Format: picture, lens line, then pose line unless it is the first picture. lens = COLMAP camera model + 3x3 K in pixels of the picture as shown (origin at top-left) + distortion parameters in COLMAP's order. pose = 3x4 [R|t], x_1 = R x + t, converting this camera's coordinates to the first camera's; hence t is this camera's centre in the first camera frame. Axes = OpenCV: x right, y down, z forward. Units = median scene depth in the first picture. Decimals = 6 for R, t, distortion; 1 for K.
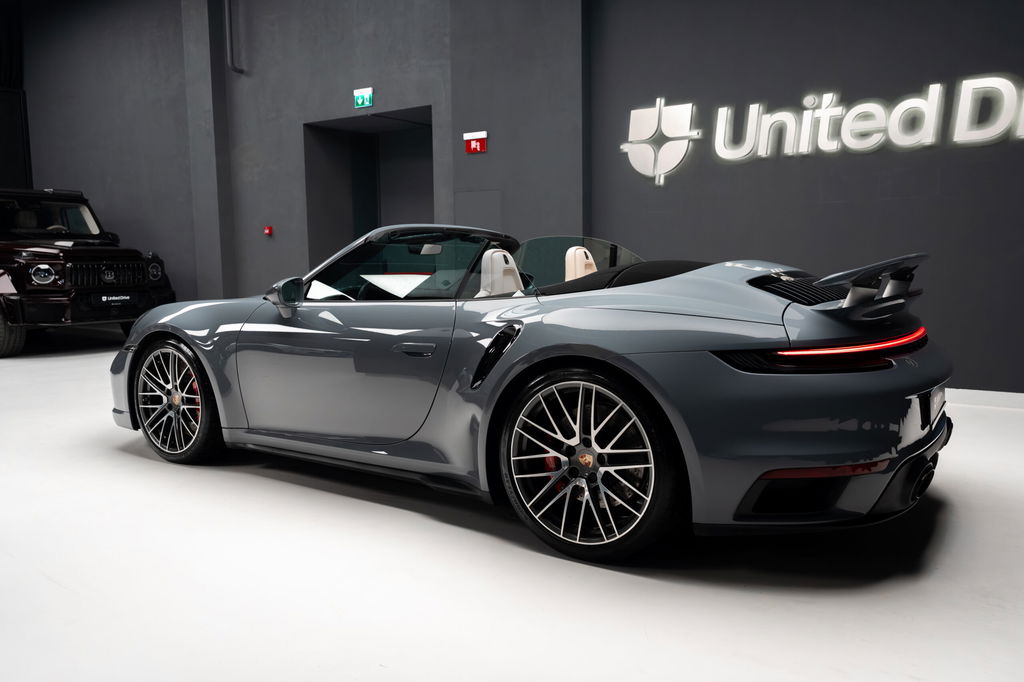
lens RADIAL K [[749.8, 0, 512.0], [0, 749.8, 341.0], [0, 0, 1]] dist [-0.001097, -0.000660]
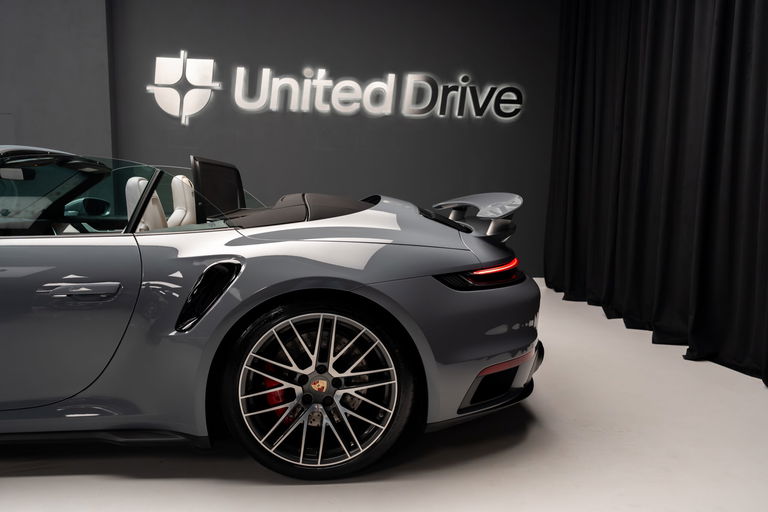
lens RADIAL K [[562.4, 0, 384.0], [0, 562.4, 256.0], [0, 0, 1]] dist [-0.001097, -0.000660]
pose [[0.785091, -0.051324, 0.617250, -0.297786], [0.043083, 0.998672, 0.028240, -0.040319], [-0.617880, 0.004422, 0.786260, 0.311803]]
